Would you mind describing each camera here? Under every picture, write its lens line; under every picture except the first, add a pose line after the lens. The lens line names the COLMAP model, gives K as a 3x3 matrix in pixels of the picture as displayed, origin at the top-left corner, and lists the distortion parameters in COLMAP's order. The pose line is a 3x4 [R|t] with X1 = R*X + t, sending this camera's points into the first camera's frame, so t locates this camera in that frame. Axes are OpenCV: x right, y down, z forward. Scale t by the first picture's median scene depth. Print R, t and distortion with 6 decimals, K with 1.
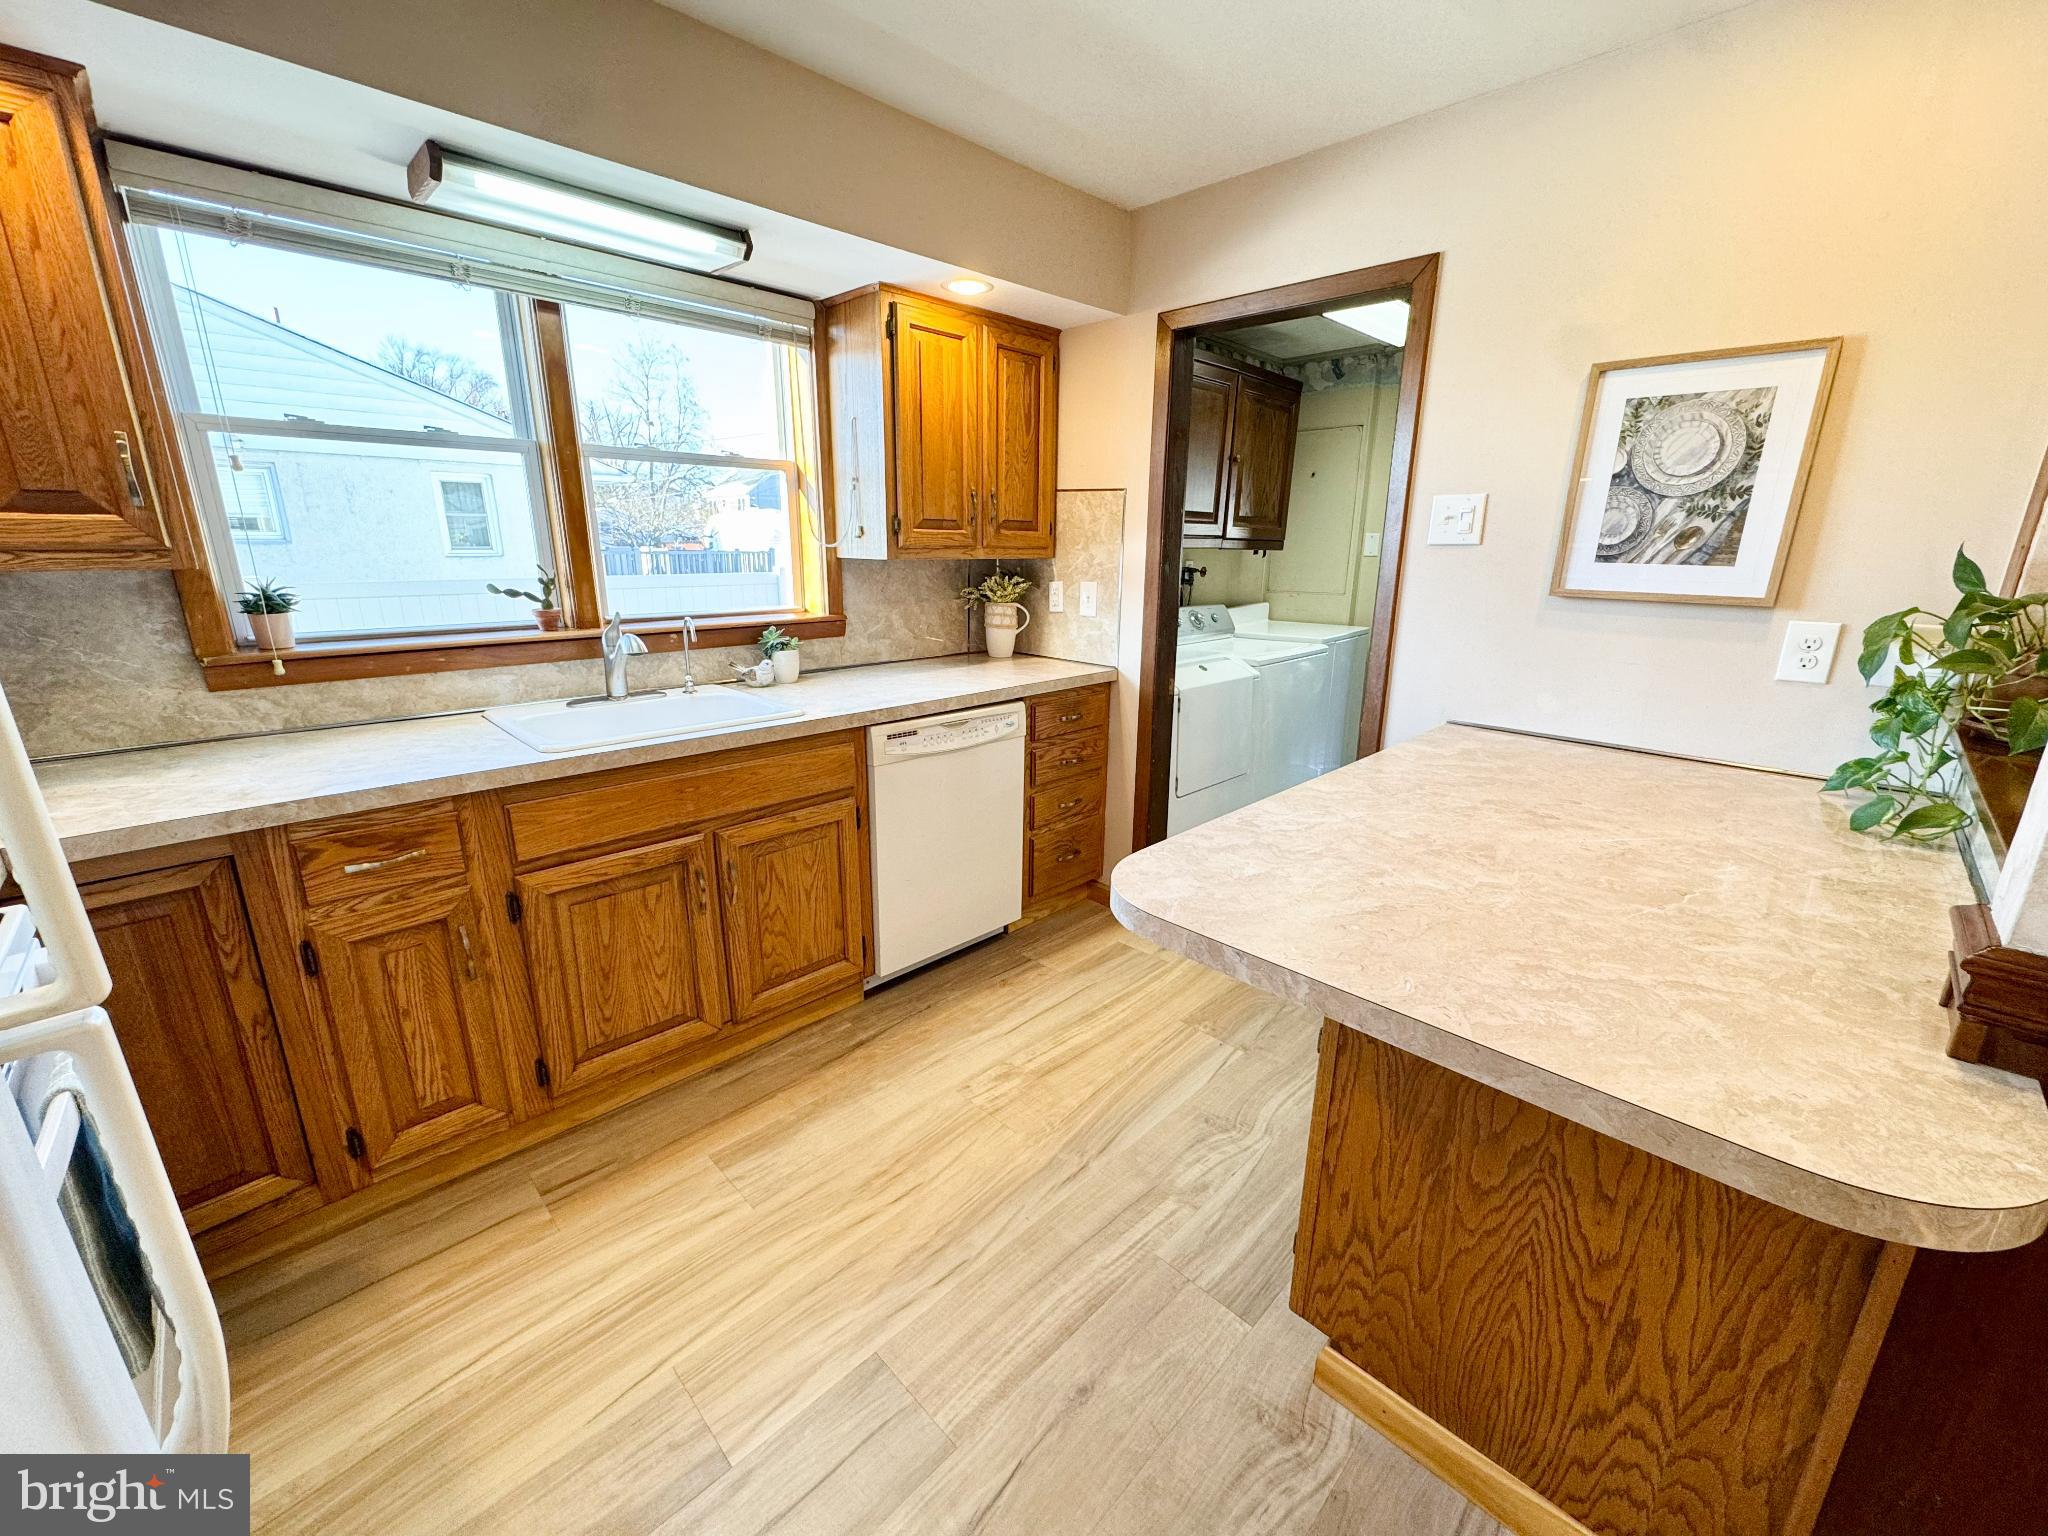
lens RADIAL K [[817.3, 0, 1026.3], [0, 817.3, 765.6], [0, 0, 1]] dist [-0.000758, -0.000277]
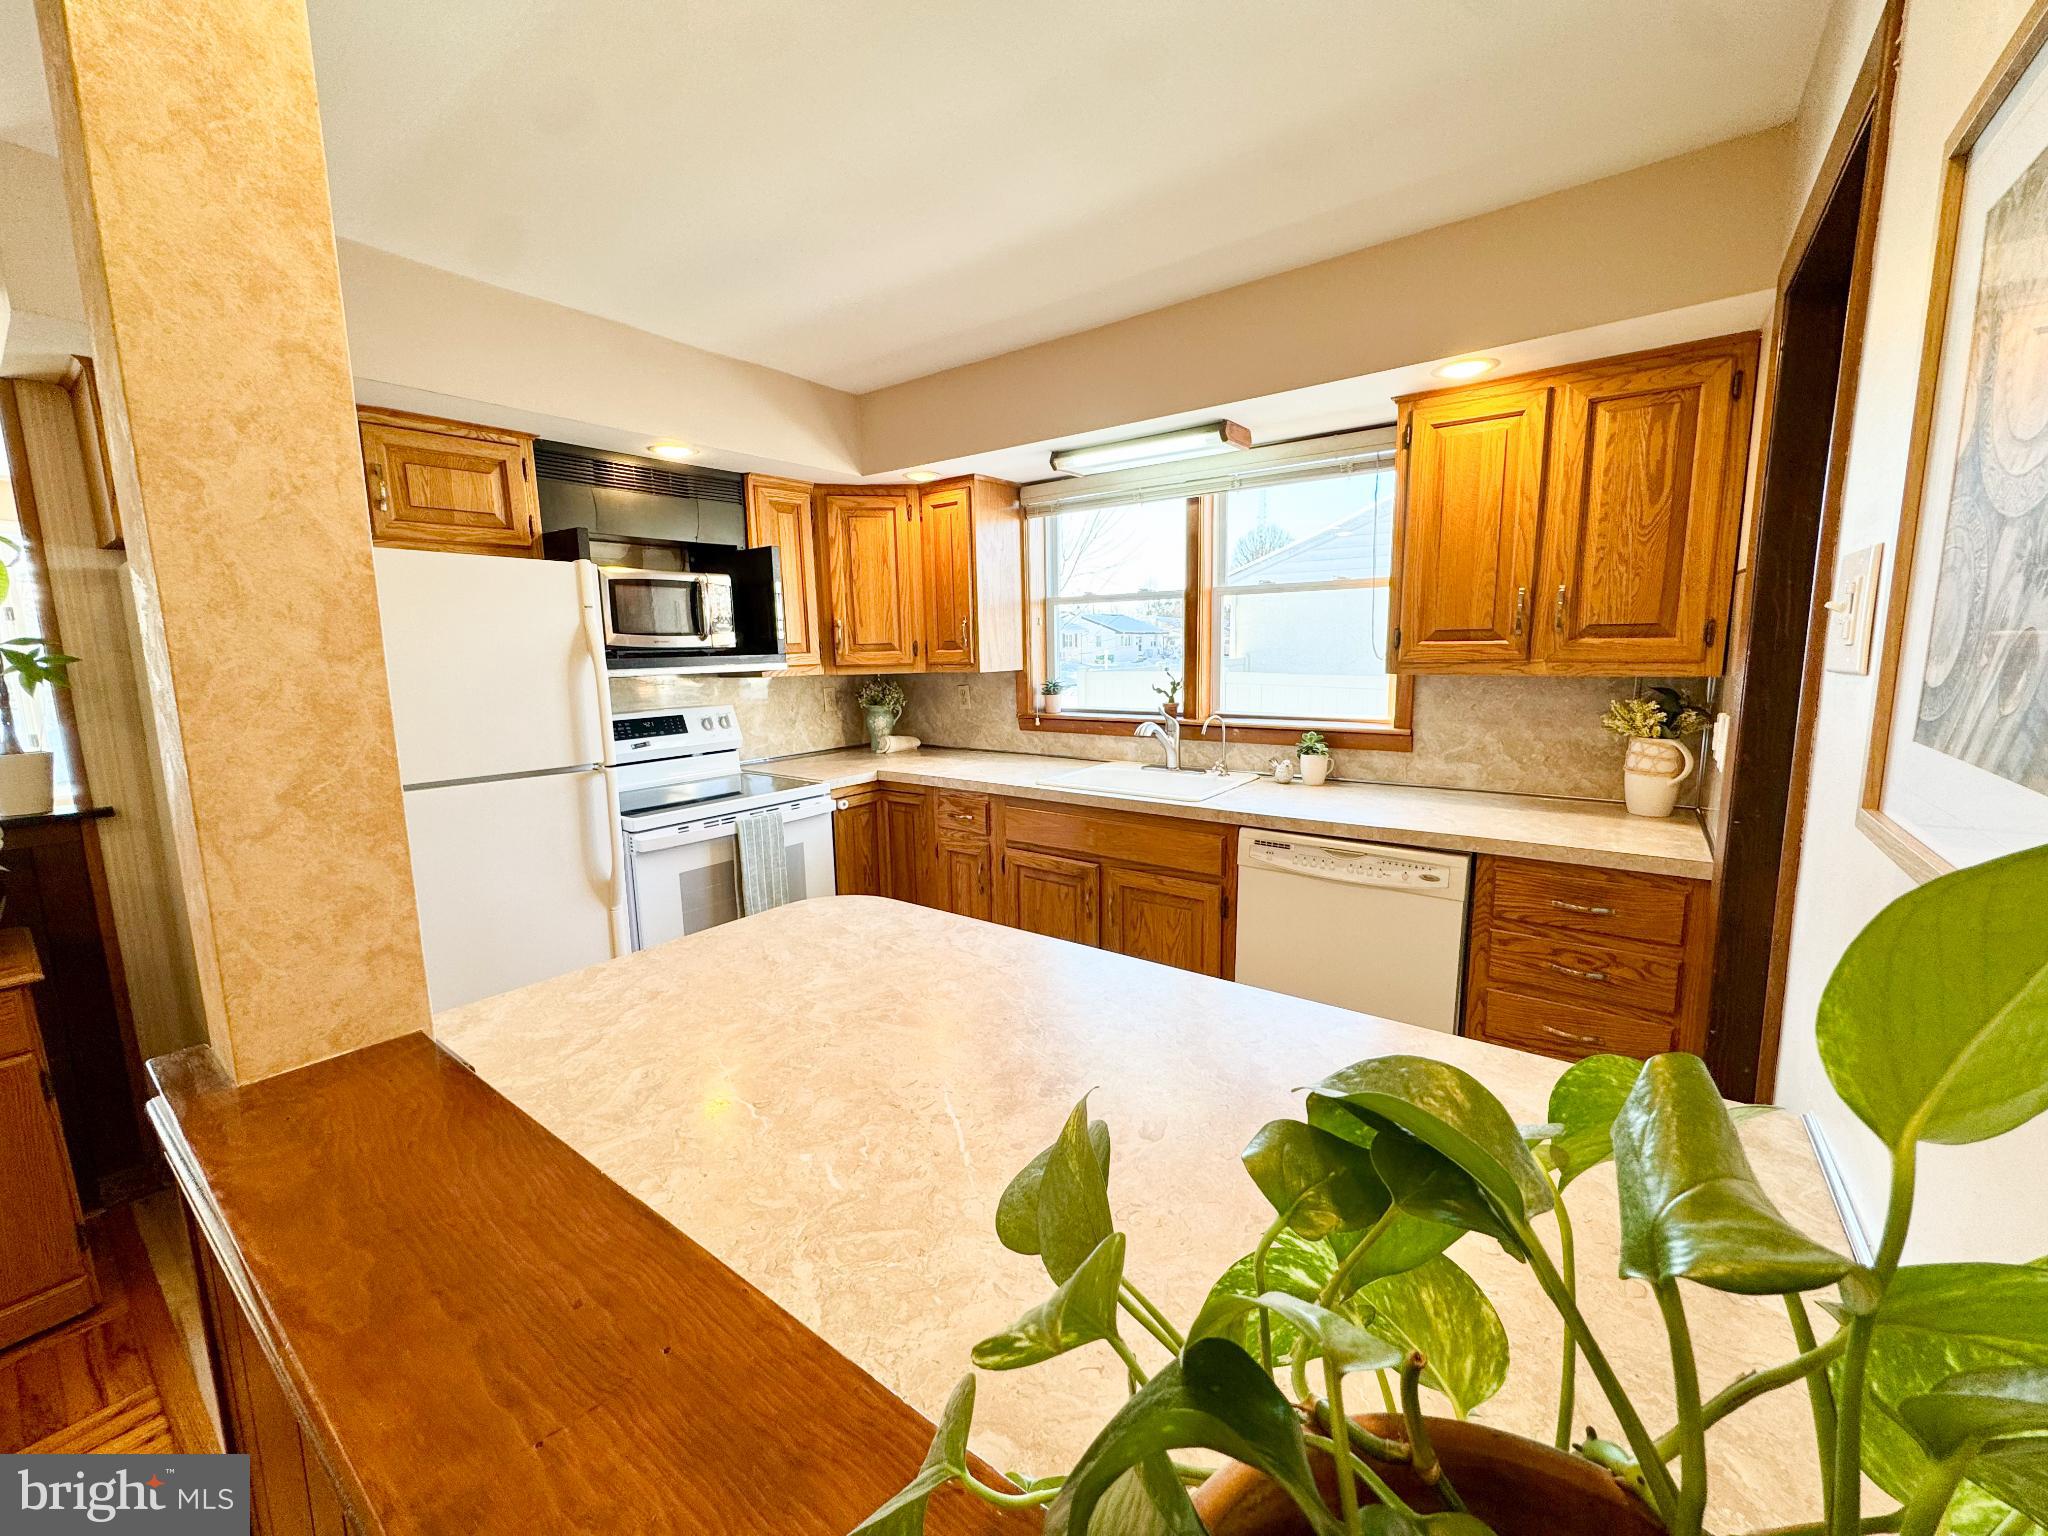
lens RADIAL K [[817.3, 0, 1016.8], [0, 817.3, 766.0], [0, 0, 1]] dist [-0.000758, -0.000277]
pose [[0.133269, 0.134951, -0.981849, 0.809398], [-0.244395, 0.964567, 0.099404, -0.159509], [0.960474, 0.226712, 0.161529, 0.528010]]
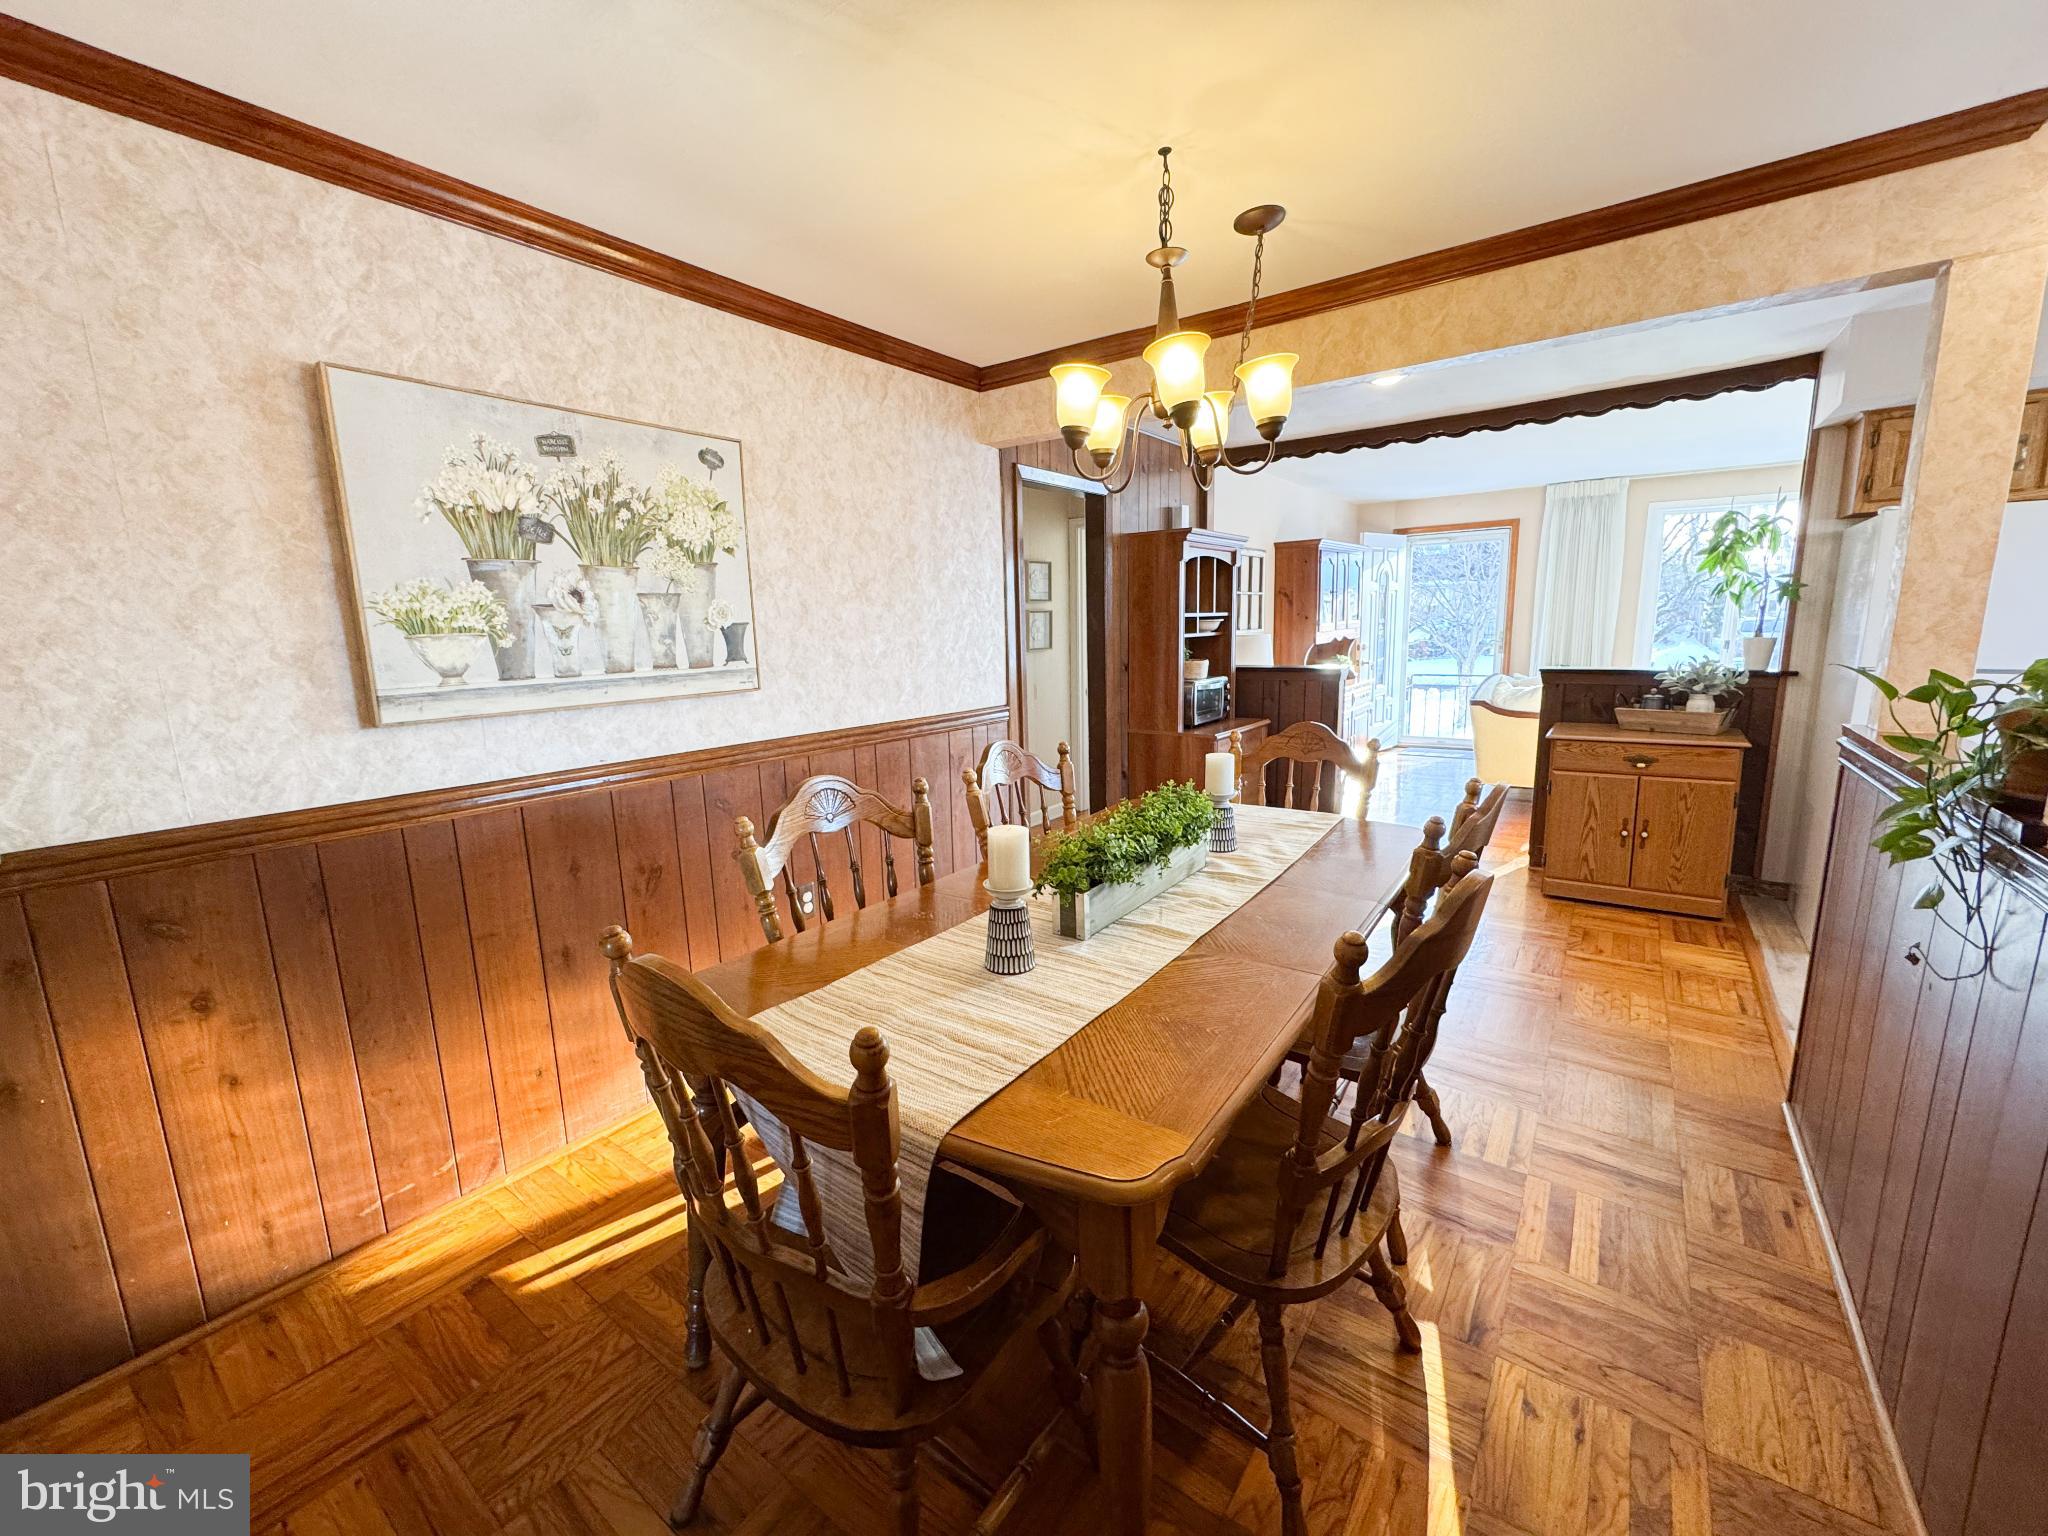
lens RADIAL K [[817.3, 0, 1020.6], [0, 817.3, 762.7], [0, 0, 1]] dist [-0.000758, -0.000277]
pose [[-0.988415, 0.047047, -0.144298, 1.275010], [-0.019251, 0.904203, 0.426669, -0.228634], [0.150548, 0.424504, -0.892822, 0.824490]]
